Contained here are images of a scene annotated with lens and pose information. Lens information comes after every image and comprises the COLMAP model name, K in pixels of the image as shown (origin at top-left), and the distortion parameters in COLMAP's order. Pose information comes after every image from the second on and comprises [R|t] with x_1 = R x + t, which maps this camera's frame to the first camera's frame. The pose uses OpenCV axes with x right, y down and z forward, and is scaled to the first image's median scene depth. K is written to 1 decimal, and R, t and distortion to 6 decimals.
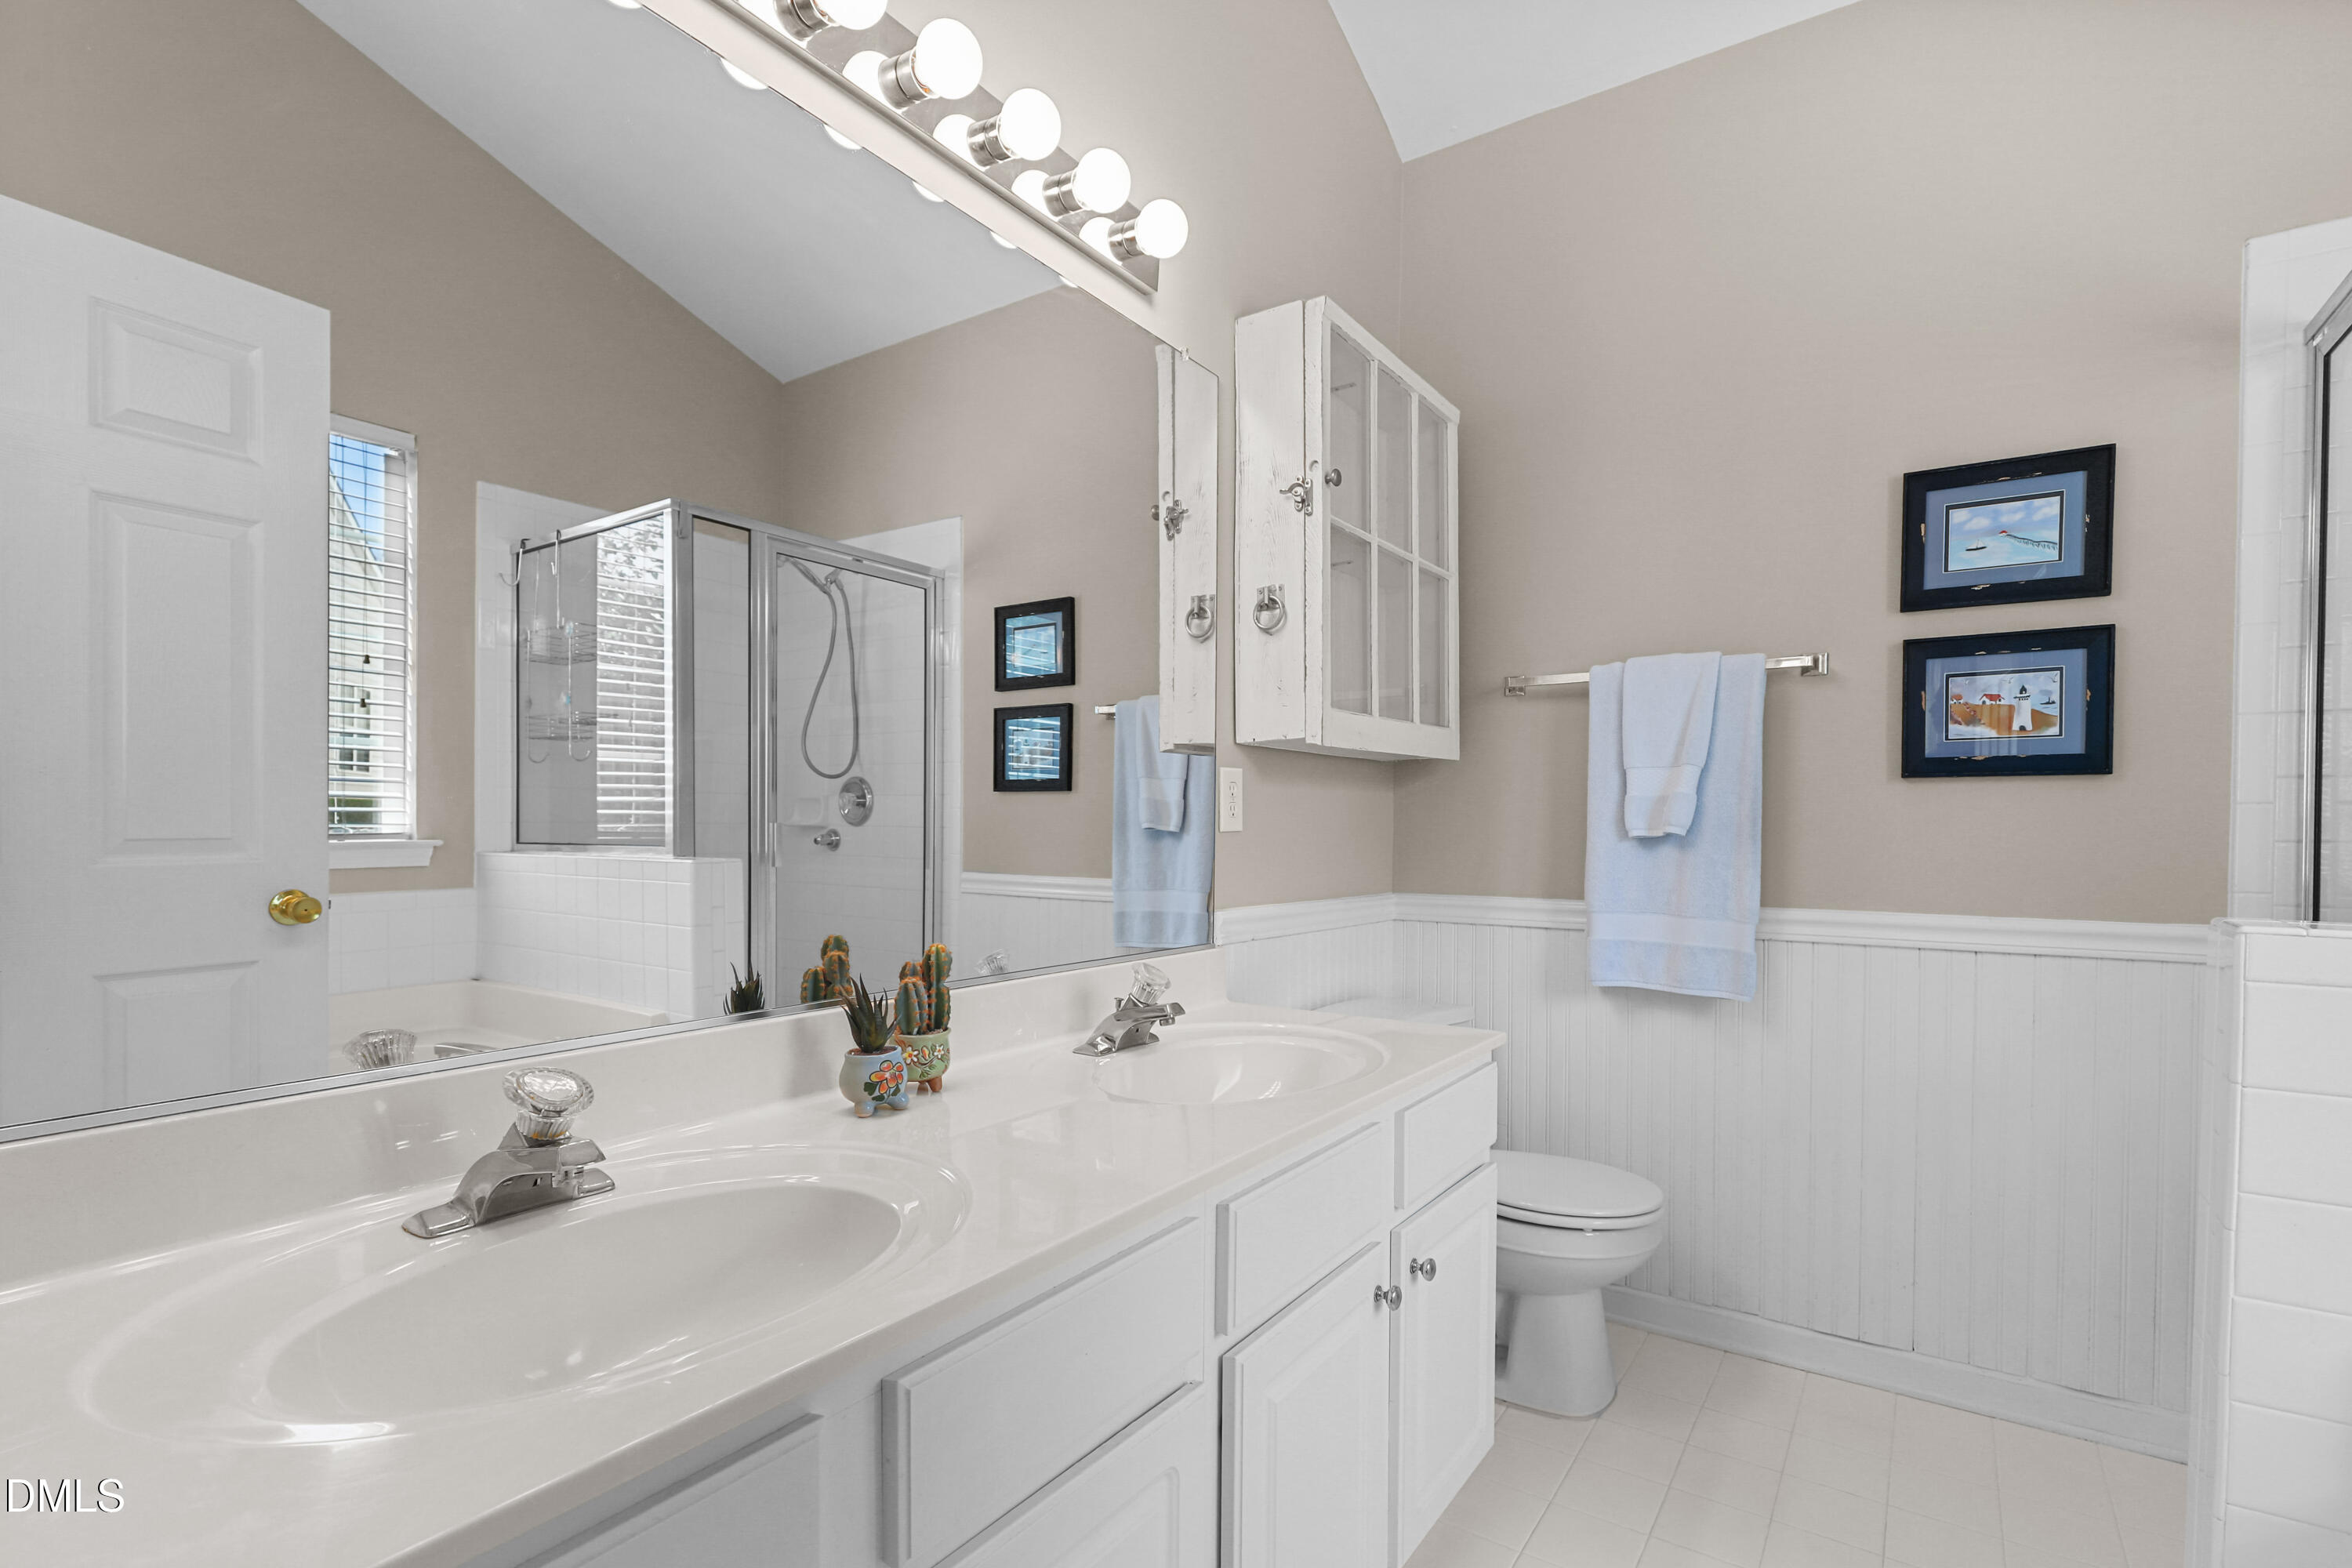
lens RADIAL K [[1071.0, 0, 1183.6], [0, 1071.0, 841.5], [0, 0, 1]] dist [0.003640, 0.000328]
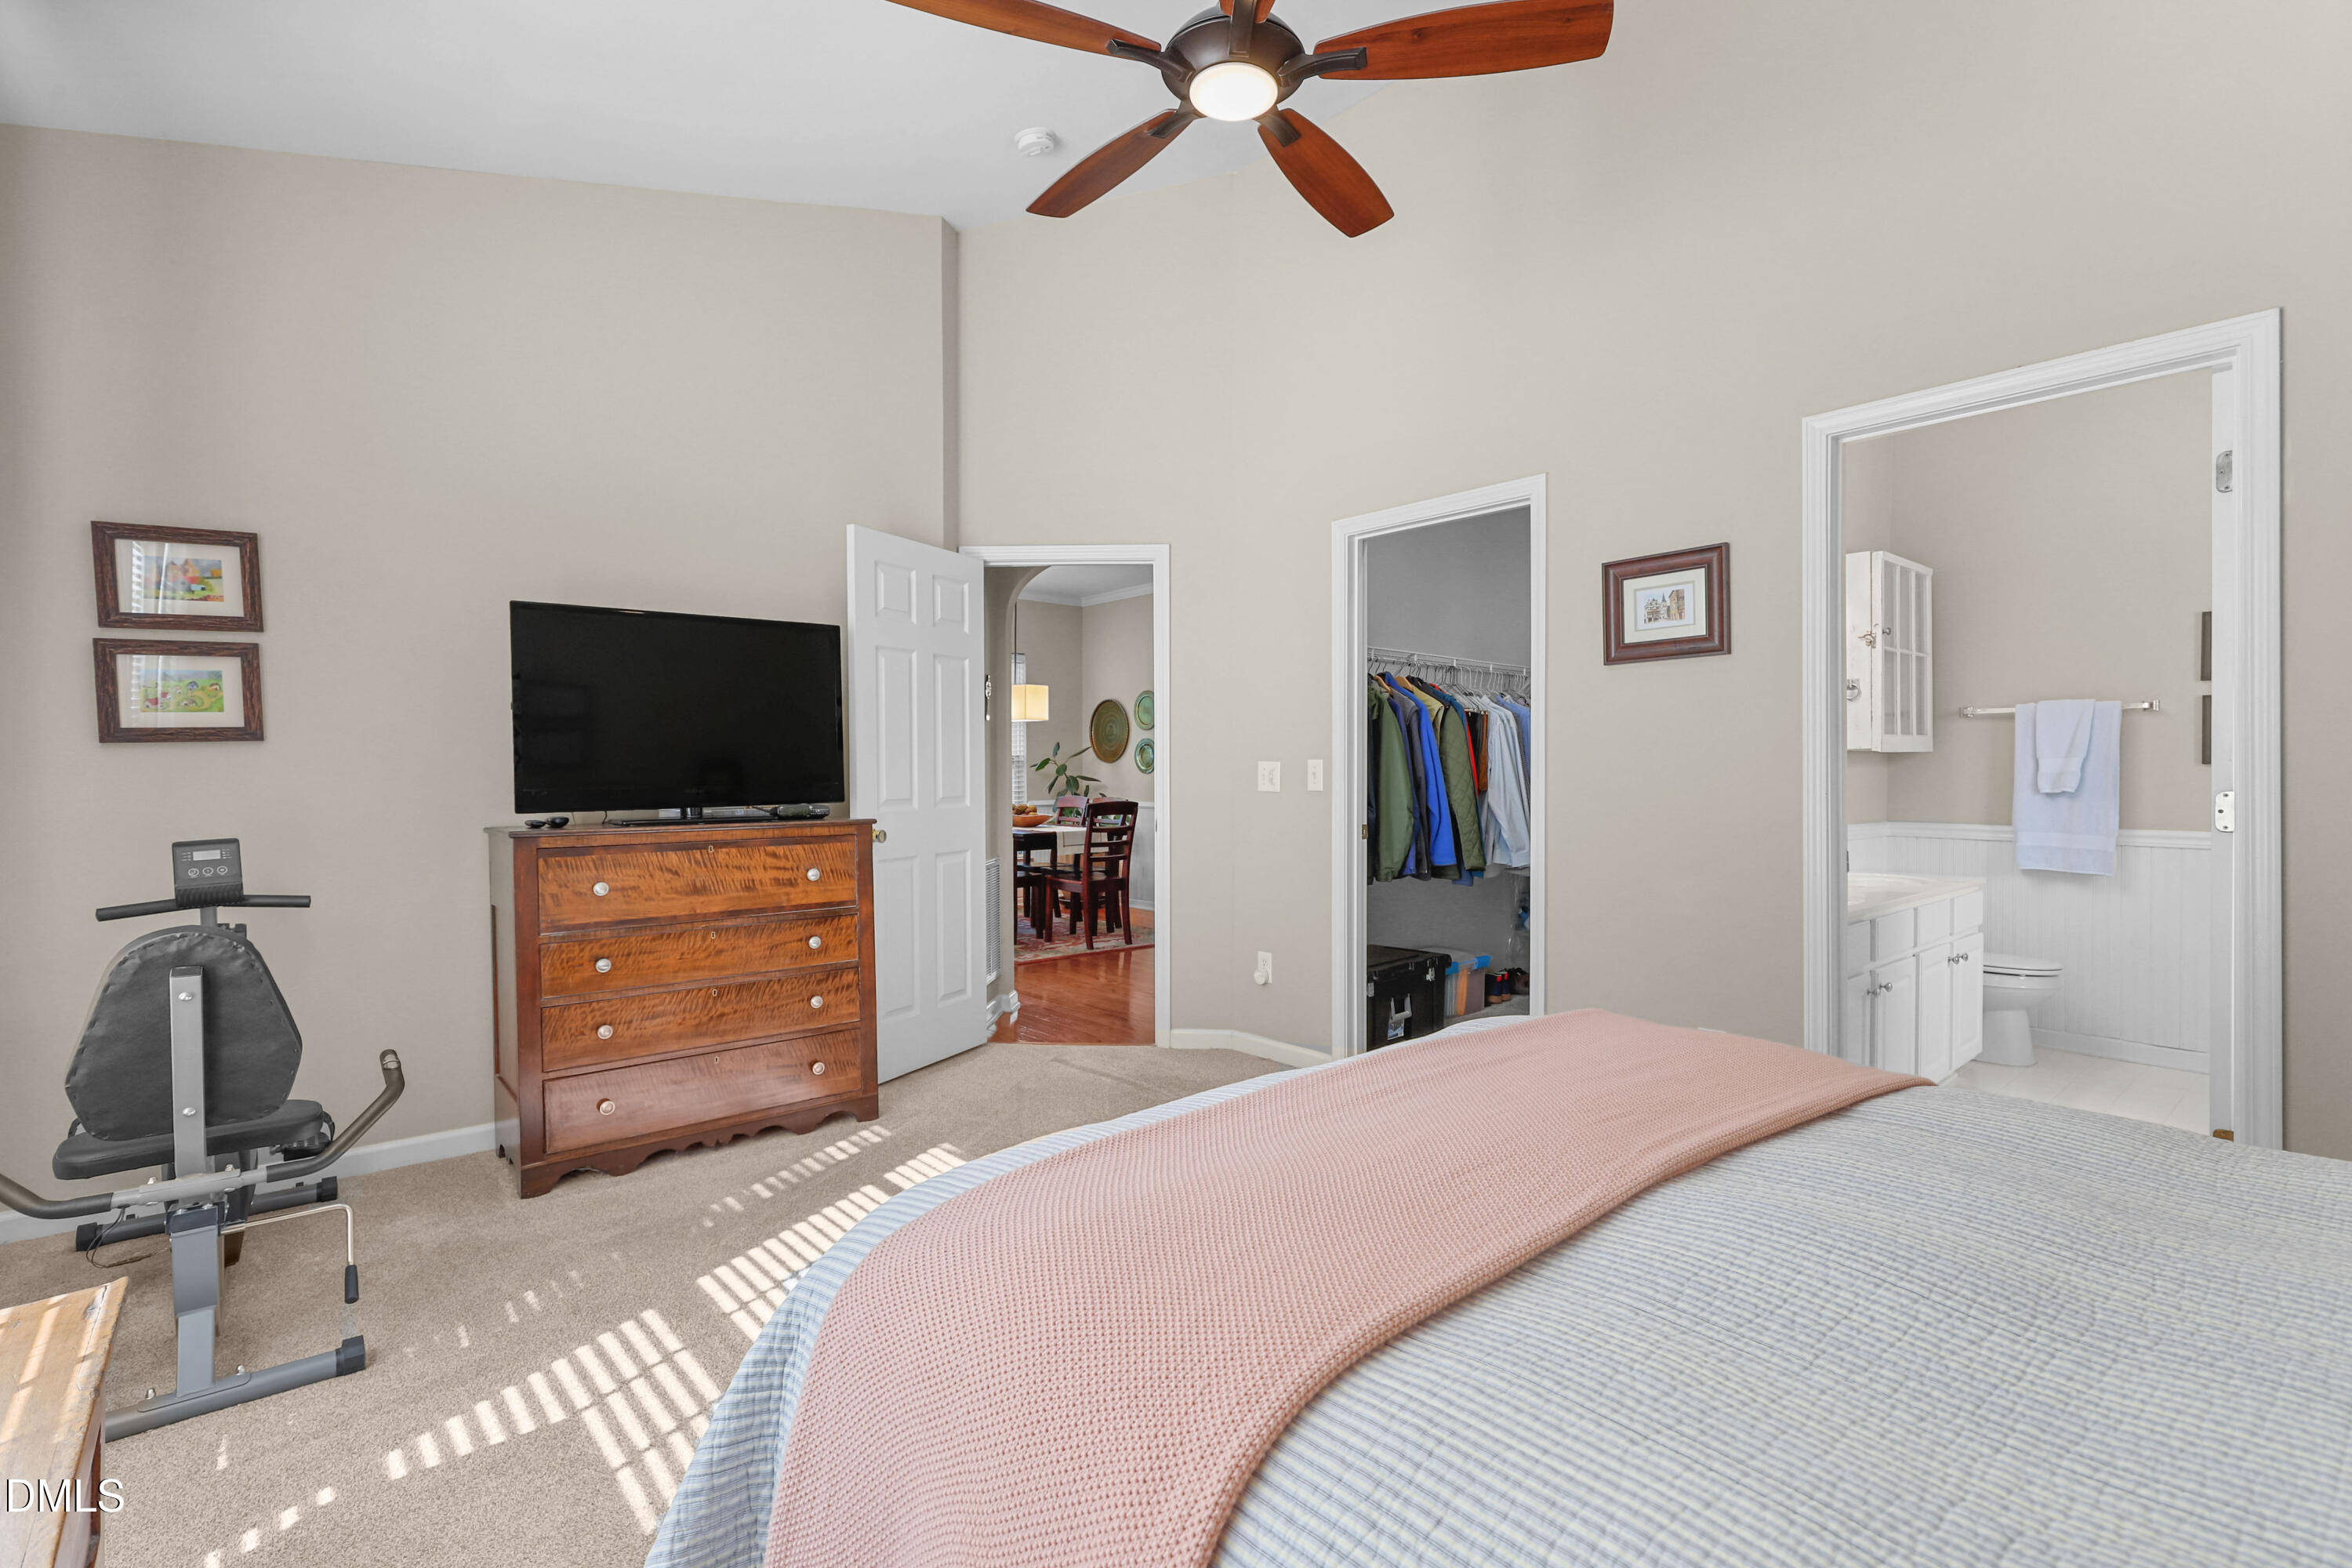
lens RADIAL K [[1071.0, 0, 1177.6], [0, 1071.0, 785.9], [0, 0, 1]] dist [0.003640, 0.000328]
pose [[0.972347, -0.007245, -0.233427, -0.661359], [0.009218, 0.999930, 0.007361, -0.046843], [0.233357, -0.009309, 0.972346, -1.279943]]
